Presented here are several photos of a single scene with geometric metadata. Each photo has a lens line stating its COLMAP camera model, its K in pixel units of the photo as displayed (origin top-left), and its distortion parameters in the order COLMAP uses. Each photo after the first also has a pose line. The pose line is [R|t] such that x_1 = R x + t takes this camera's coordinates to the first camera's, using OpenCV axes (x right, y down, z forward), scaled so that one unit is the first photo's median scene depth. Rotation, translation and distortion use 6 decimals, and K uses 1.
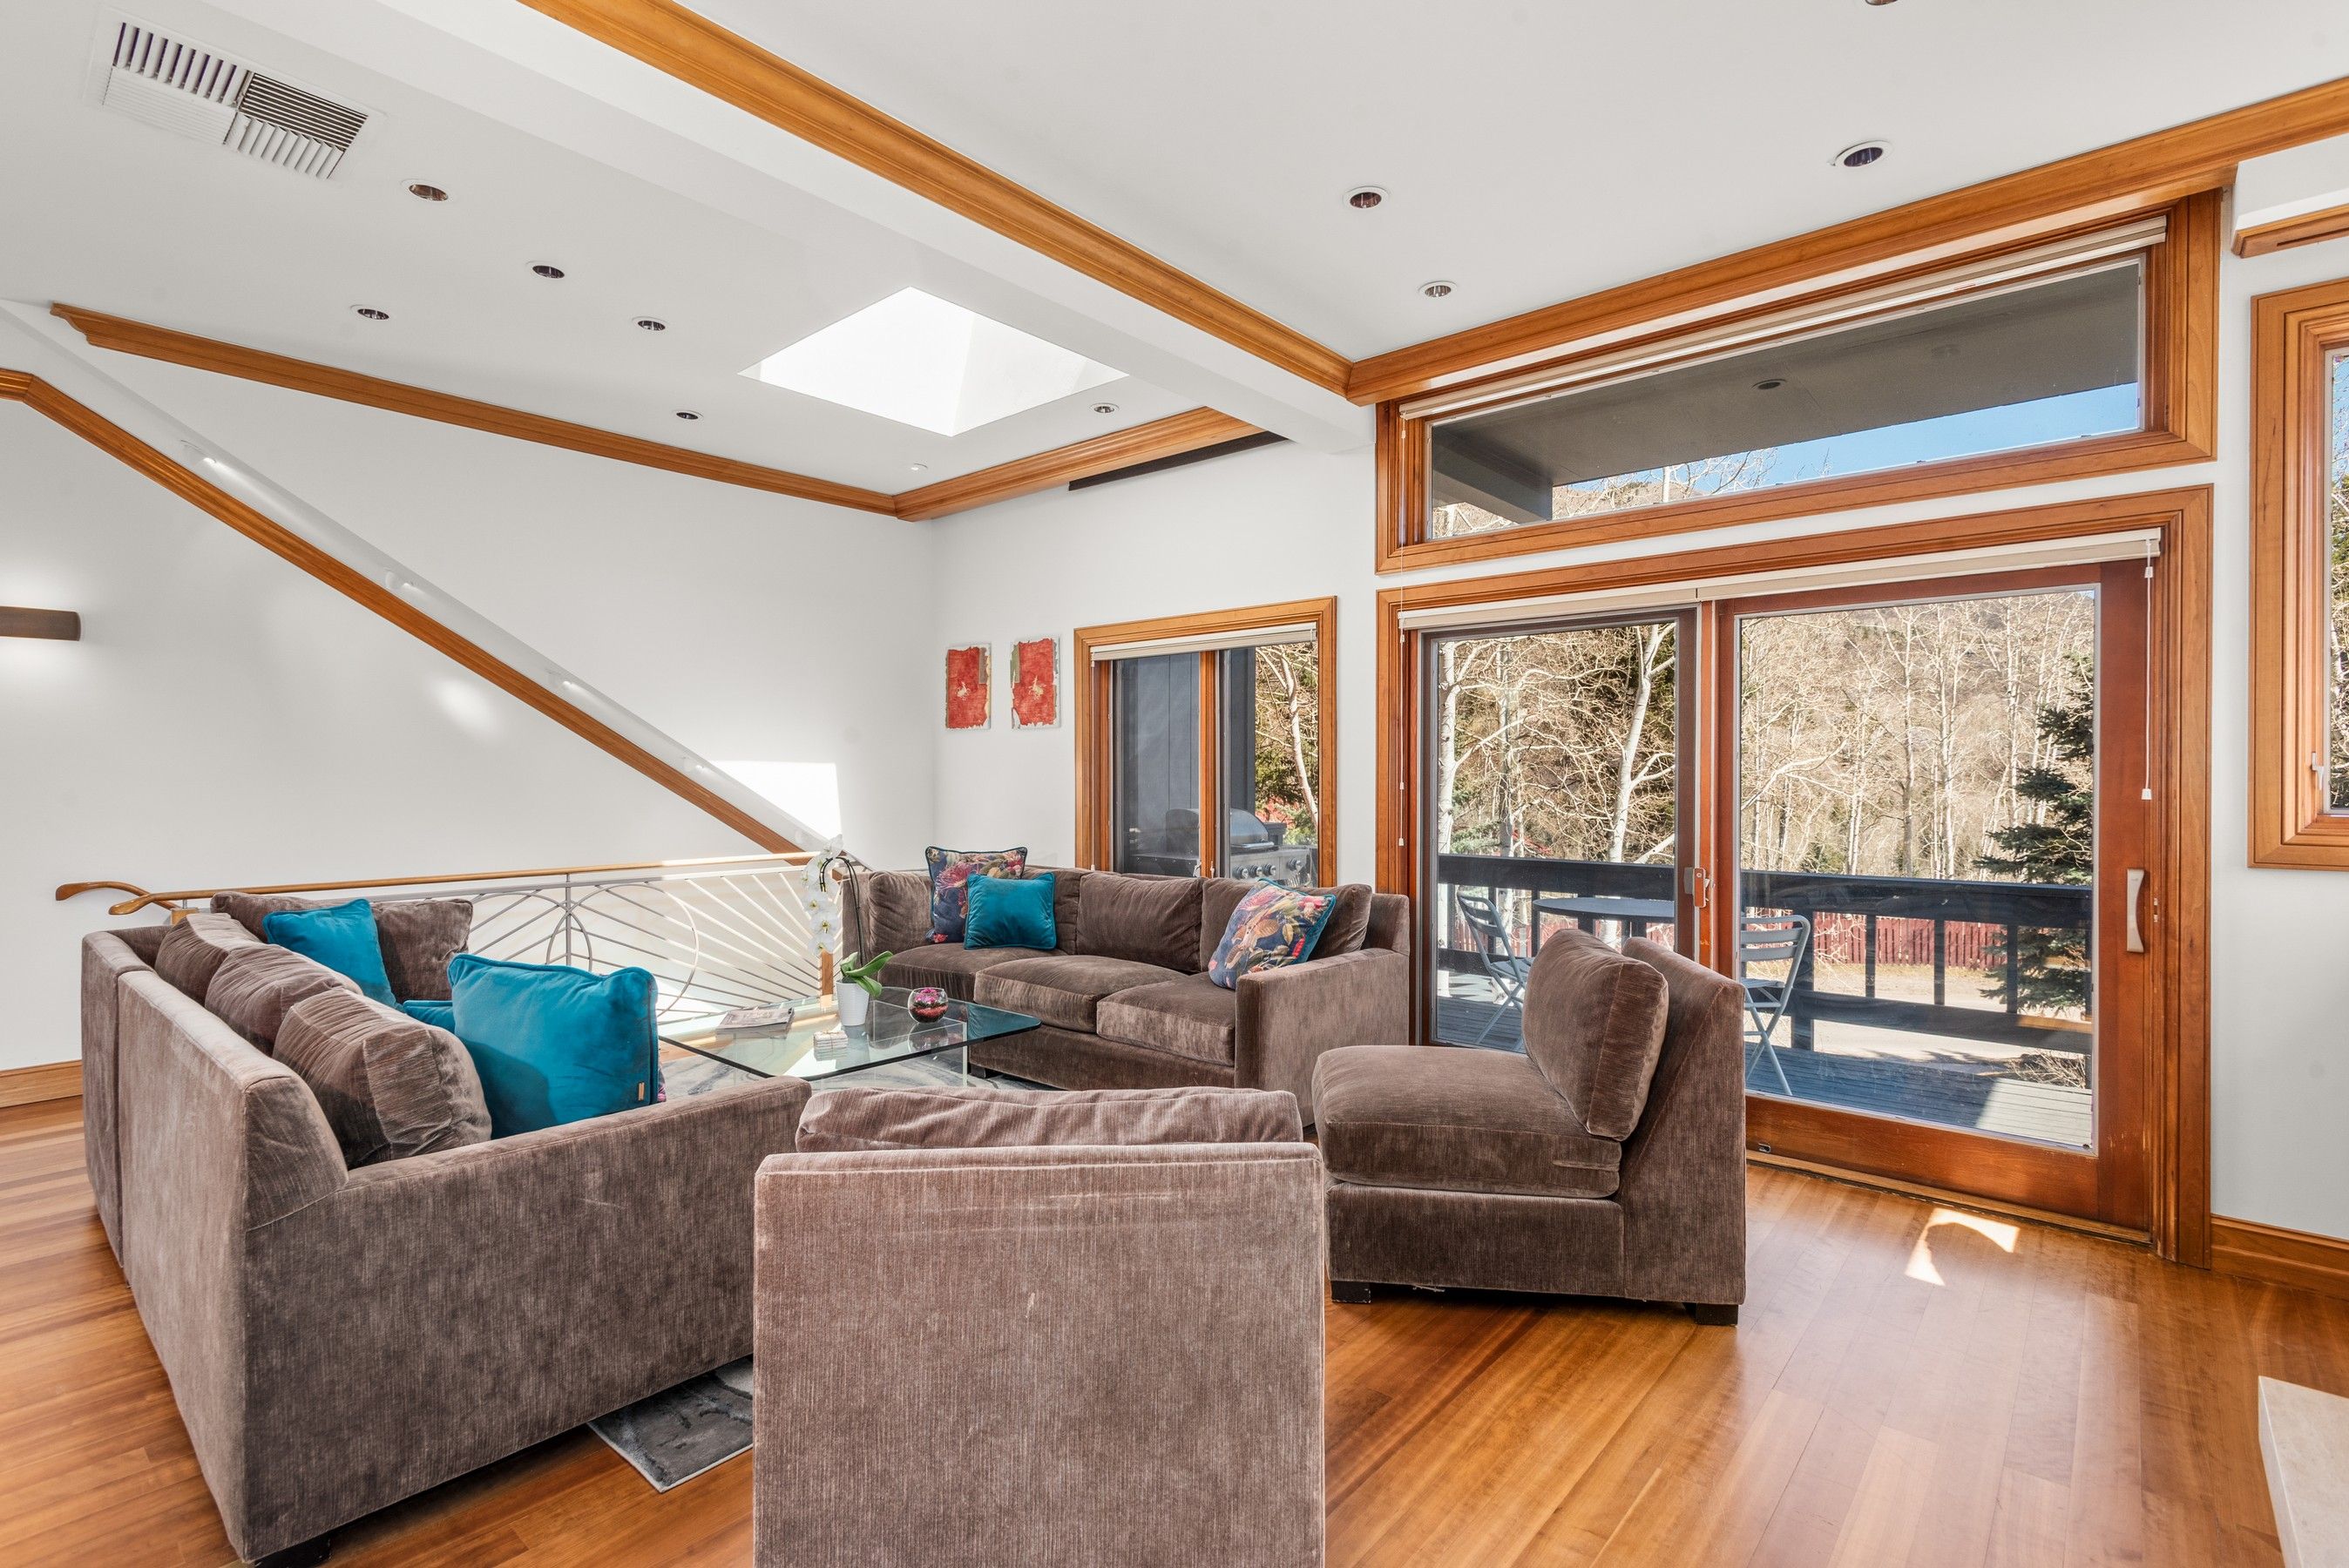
lens RADIAL K [[1095.1, 0, 1173.1], [0, 1095.1, 777.5], [0, 0, 1]] dist [0.019314, -0.005602]
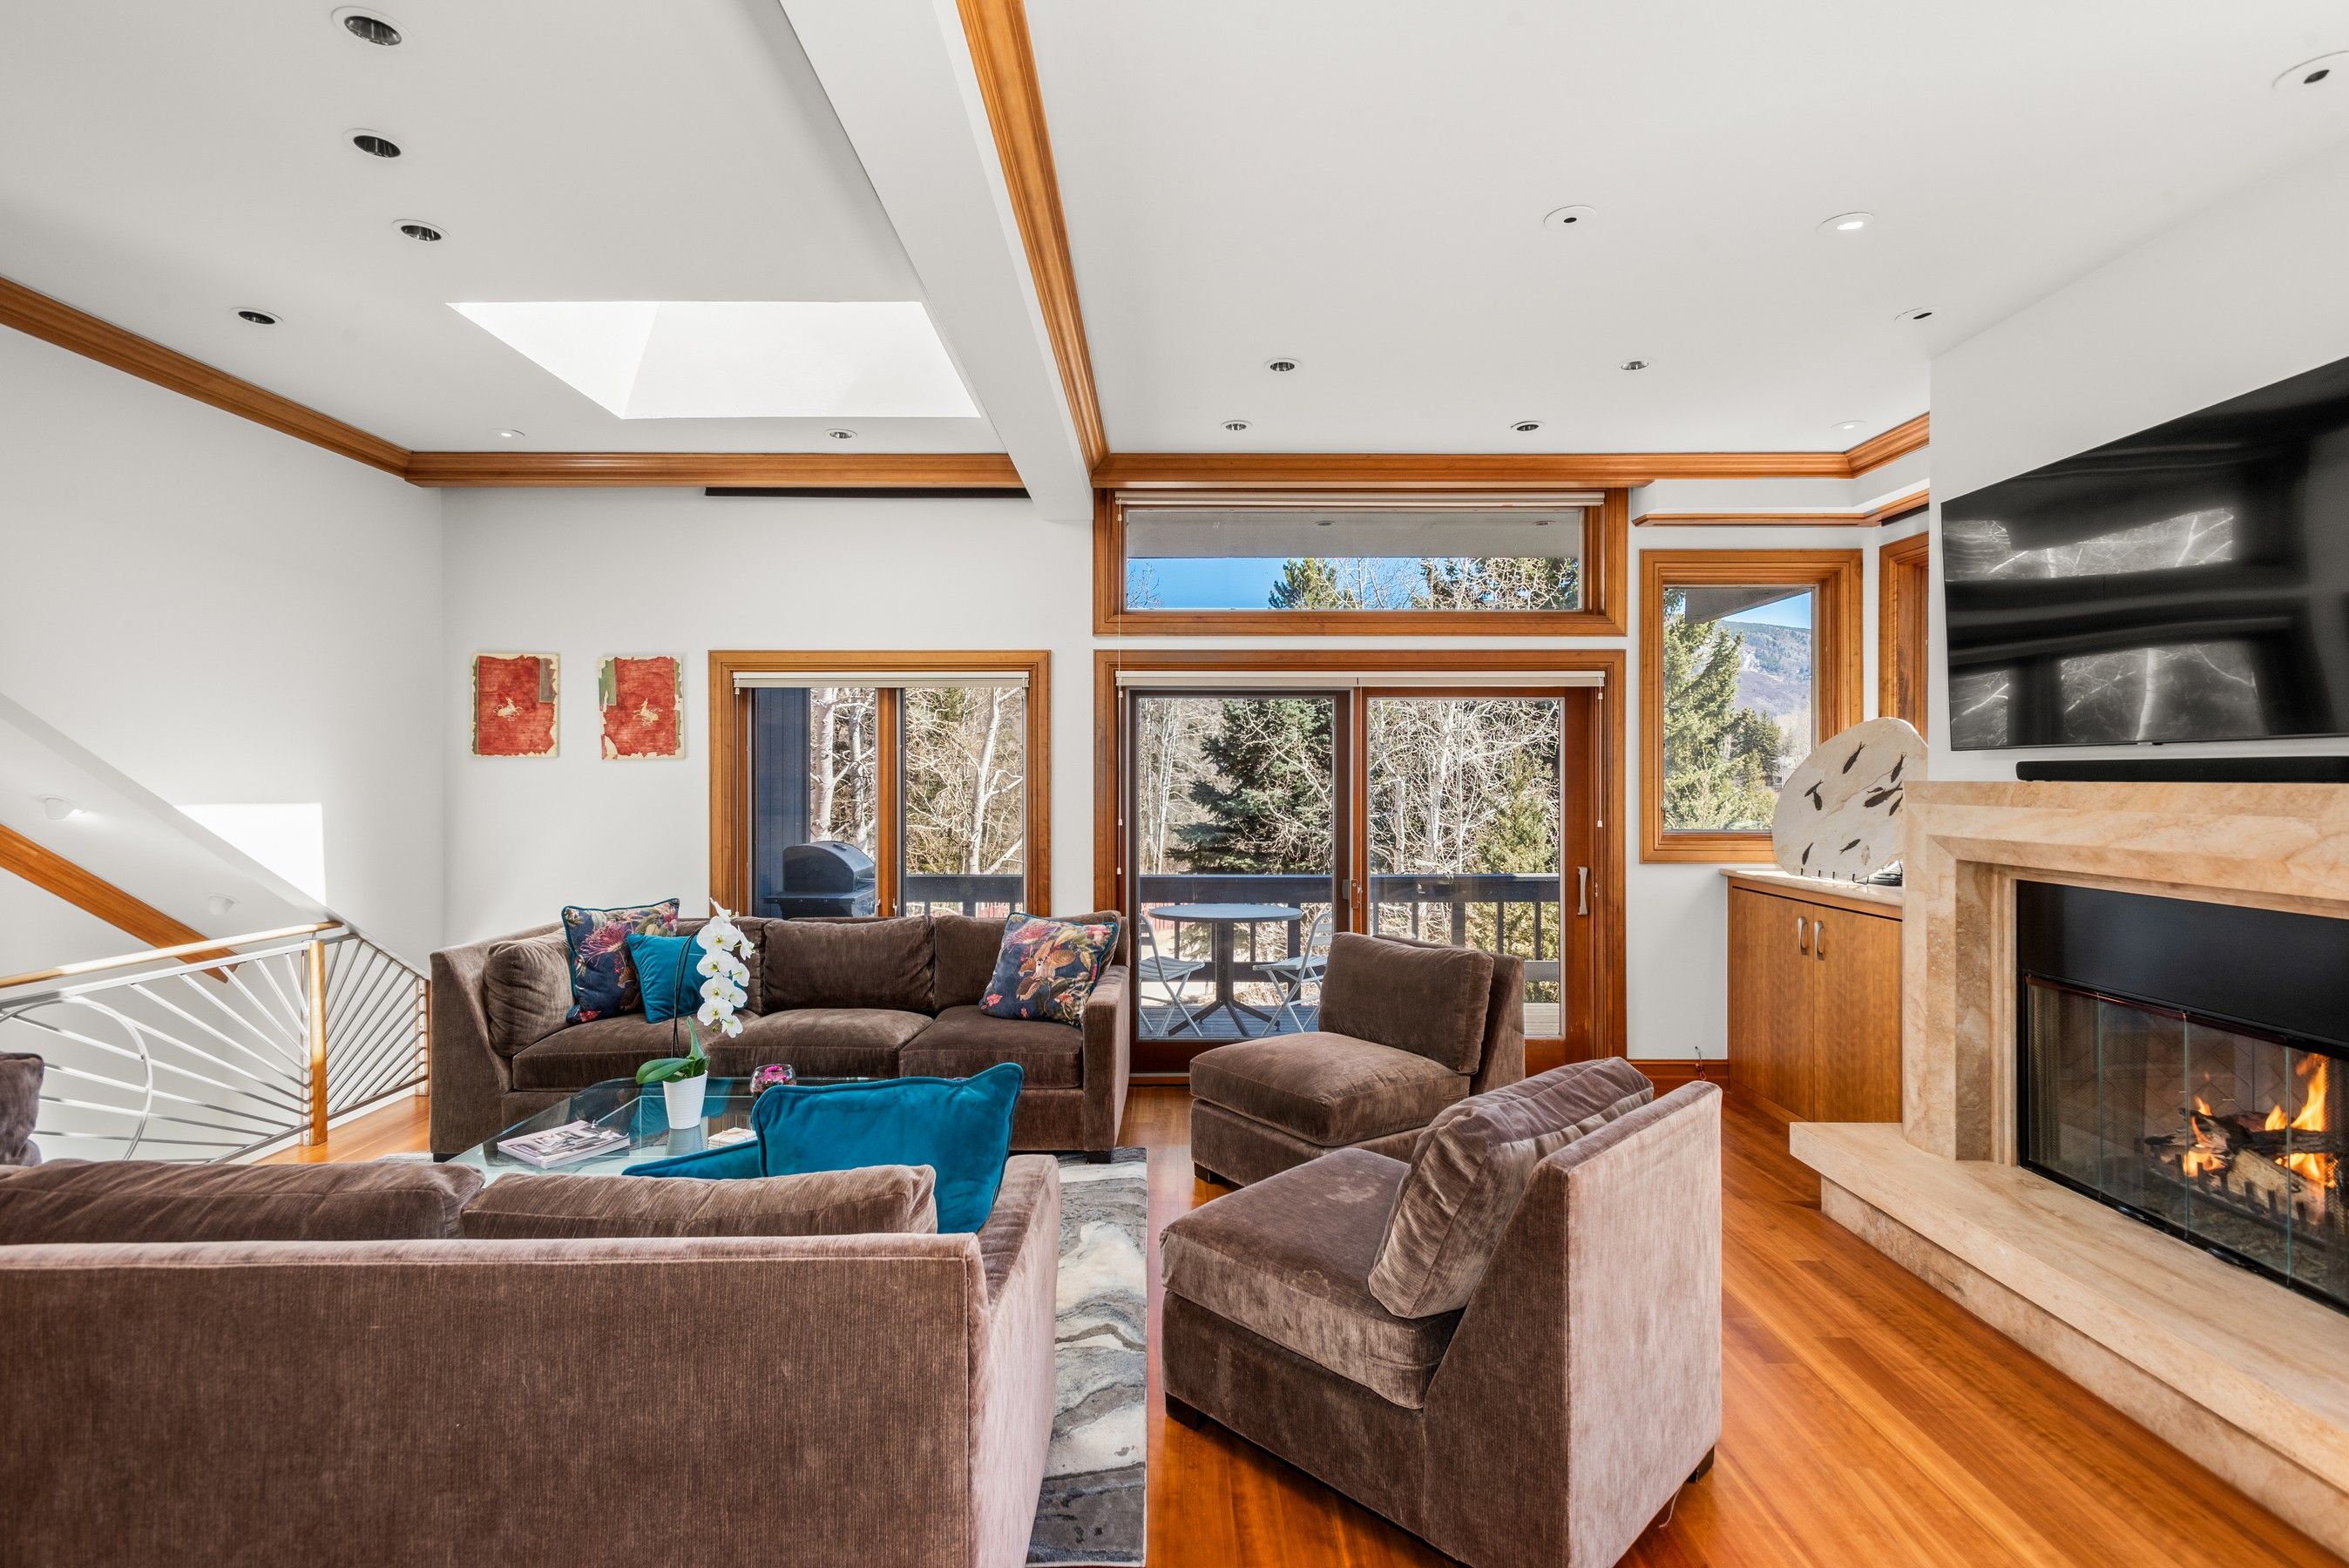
lens RADIAL K [[1095.1, 0, 1173.1], [0, 1095.1, 777.5], [0, 0, 1]] dist [0.019314, -0.005602]
pose [[0.753059, -0.000259, 0.657953, -0.449090], [0.002453, 0.999994, -0.002414, -0.032290], [-0.657949, 0.003431, 0.753055, 0.084894]]
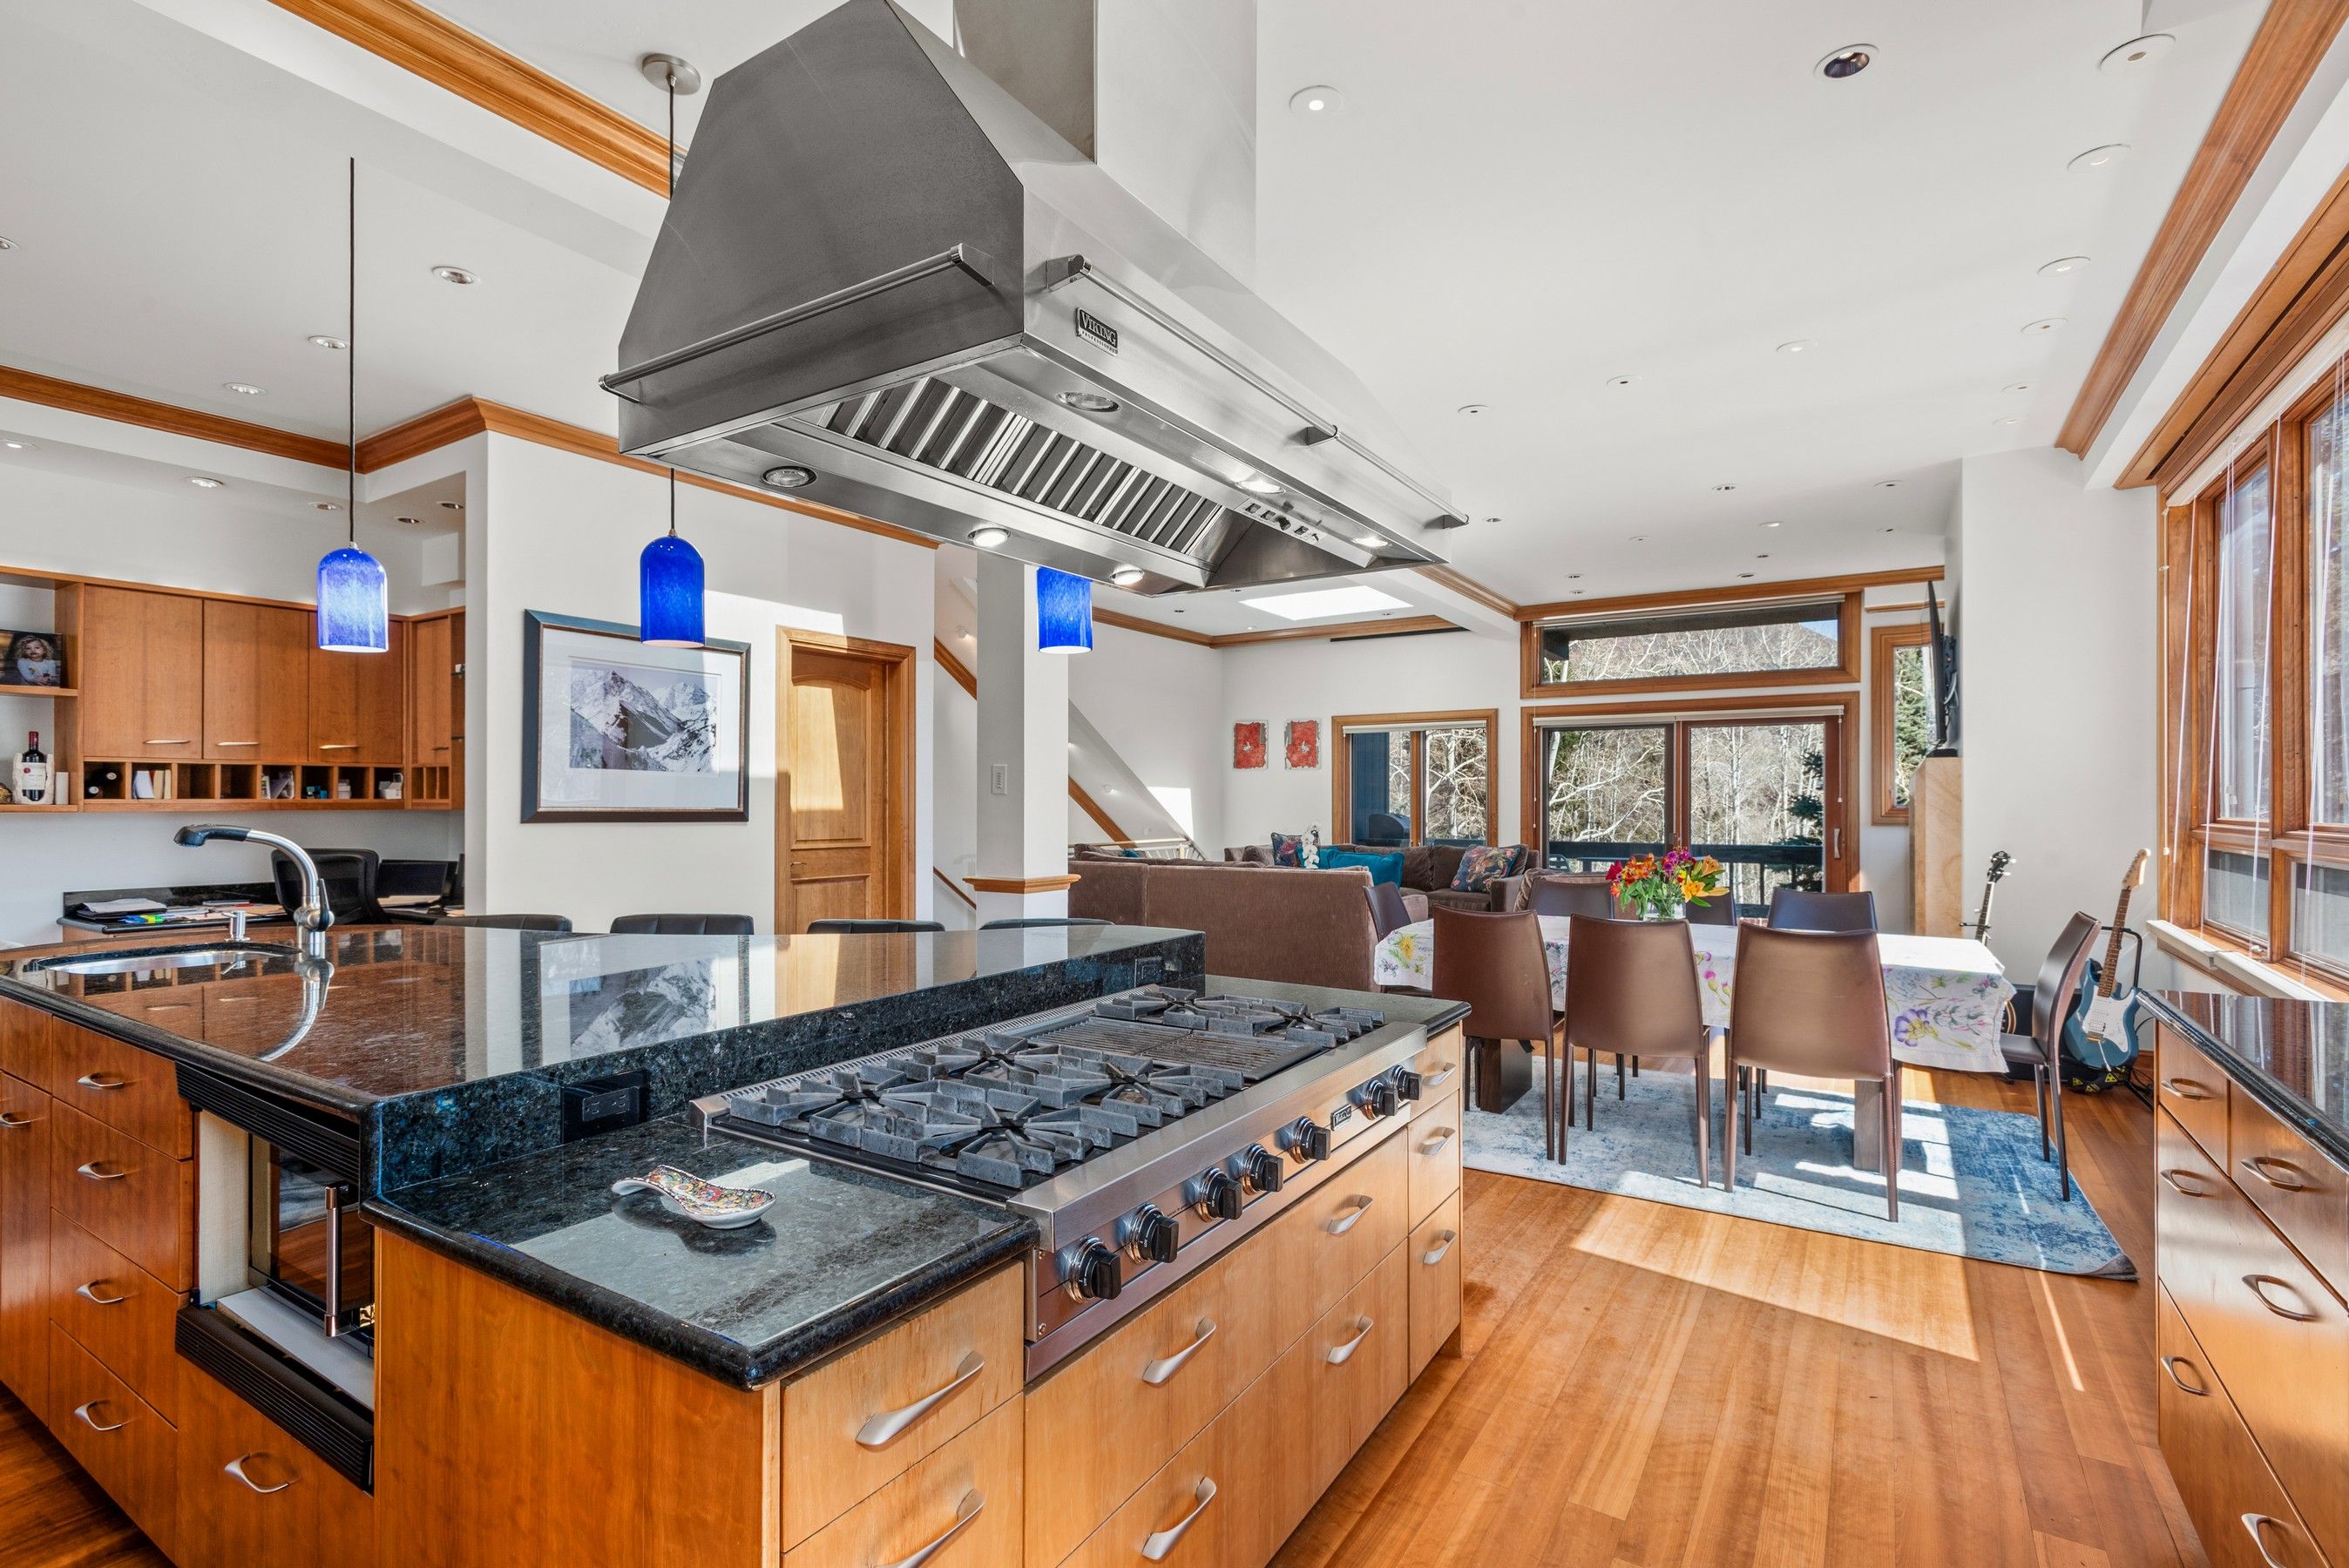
lens RADIAL K [[1090.9, 0, 1167.6], [0, 1090.9, 797.8], [0, 0, 1]] dist [0.012037, -0.000386]
pose [[0.990382, 0.001407, 0.138353, -0.704183], [-0.000500, 0.999978, -0.006587, 0.016991], [-0.138359, 0.006454, 0.990361, -0.893612]]
